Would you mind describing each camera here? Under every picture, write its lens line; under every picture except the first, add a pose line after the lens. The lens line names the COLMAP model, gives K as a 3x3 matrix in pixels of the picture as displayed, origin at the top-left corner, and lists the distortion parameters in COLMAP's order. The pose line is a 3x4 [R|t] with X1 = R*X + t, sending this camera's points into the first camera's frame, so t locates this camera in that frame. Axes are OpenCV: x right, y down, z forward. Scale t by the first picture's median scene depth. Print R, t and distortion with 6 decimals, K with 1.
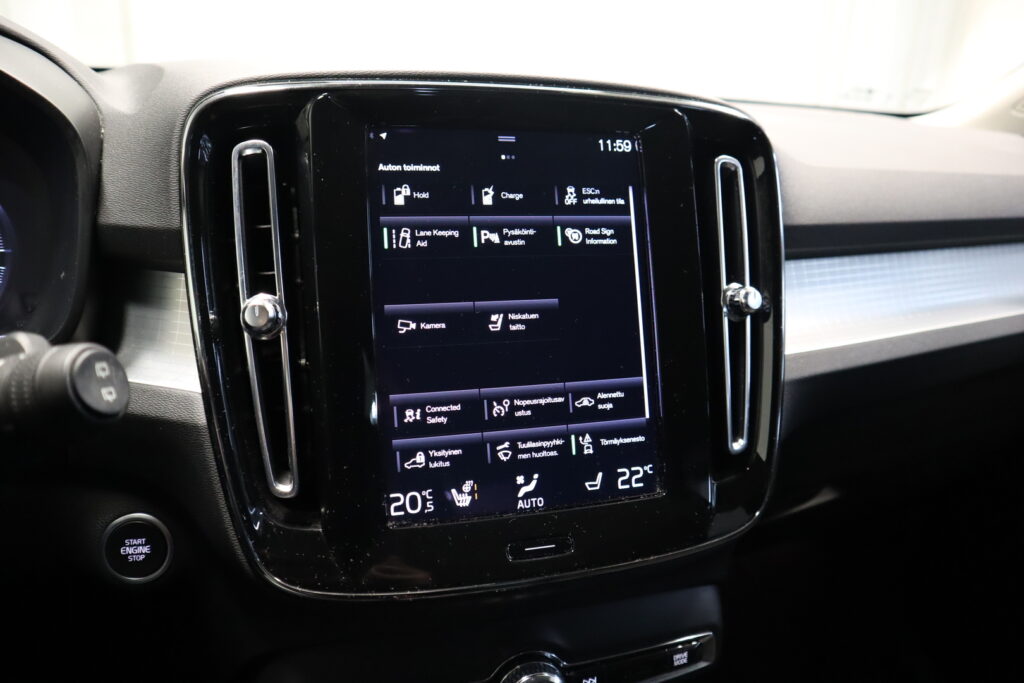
lens RADIAL K [[732.6, 0, 516.1], [0, 732.6, 342.0], [0, 0, 1]] dist [-0.023232, -0.002731]
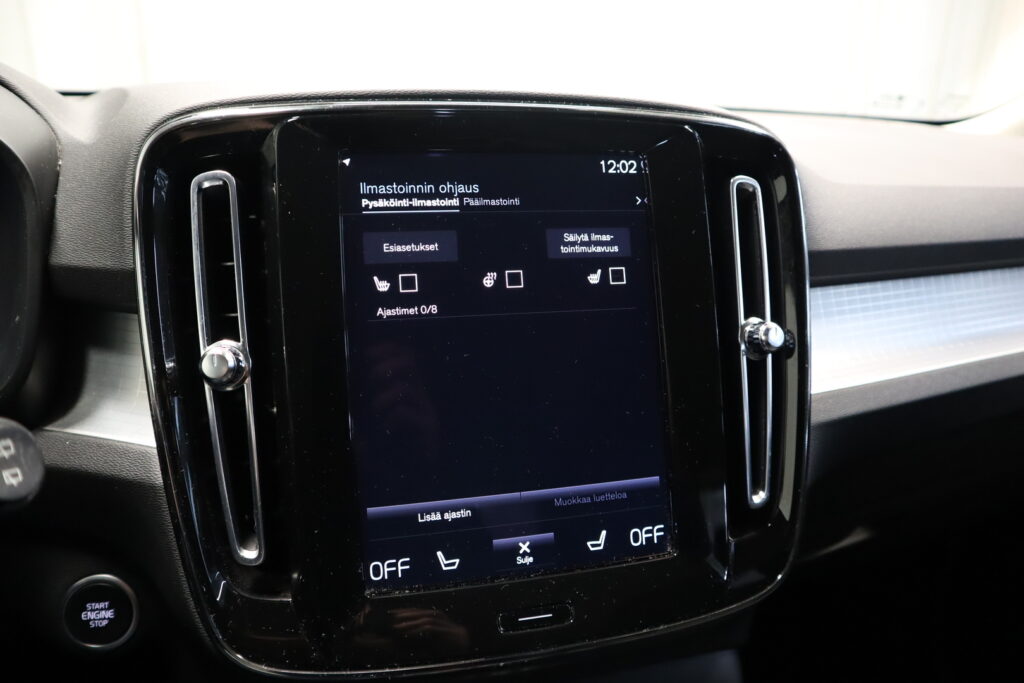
lens RADIAL K [[734.9, 0, 509.1], [0, 734.9, 352.1], [0, 0, 1]] dist [-0.034233, 0.008385]
pose [[0.999128, -0.007612, -0.041044, 0.039027], [0.007516, 0.999969, -0.002491, -0.041639], [0.041062, 0.002180, 0.999154, 0.098155]]
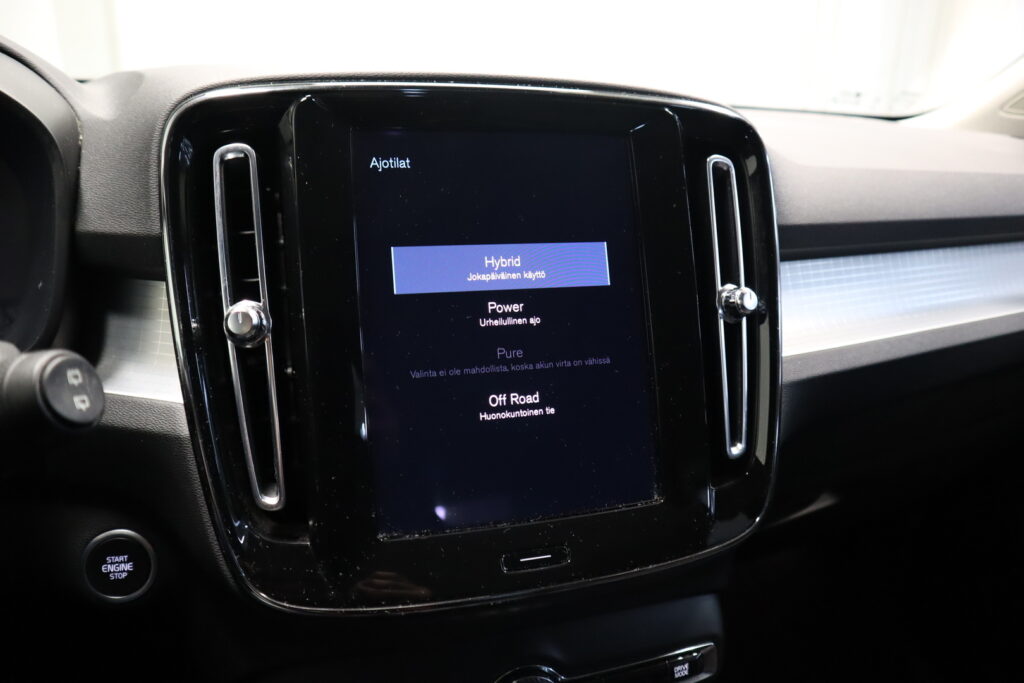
lens RADIAL K [[731.7, 0, 512.0], [0, 731.7, 341.5], [0, 0, 1]] dist [-0.025927, 0.007927]
pose [[0.999864, -0.015368, 0.006000, 0.000126], [0.015471, 0.999728, -0.017441, 0.010052], [-0.005730, 0.017532, 0.999830, 0.025601]]
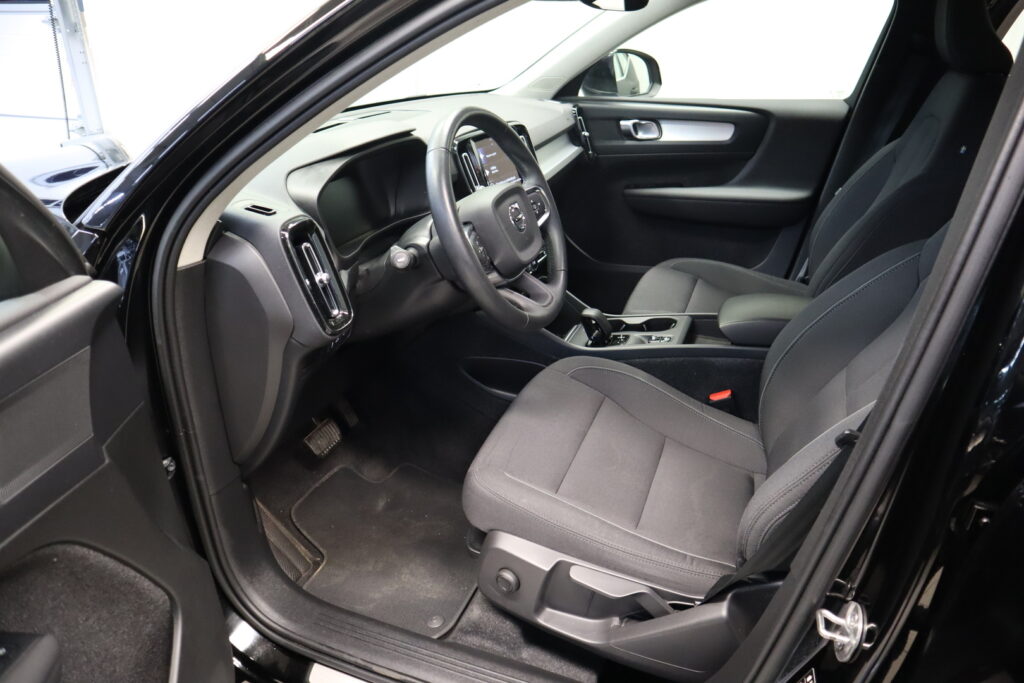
lens RADIAL K [[734.8, 0, 518.2], [0, 734.8, 346.5], [0, 0, 1]] dist [-0.030056, 0.000613]
pose [[0.704944, -0.354427, 0.614358, -3.085036], [0.276221, 0.934995, 0.222454, -0.057262], [-0.653266, 0.012881, 0.757019, -2.446377]]
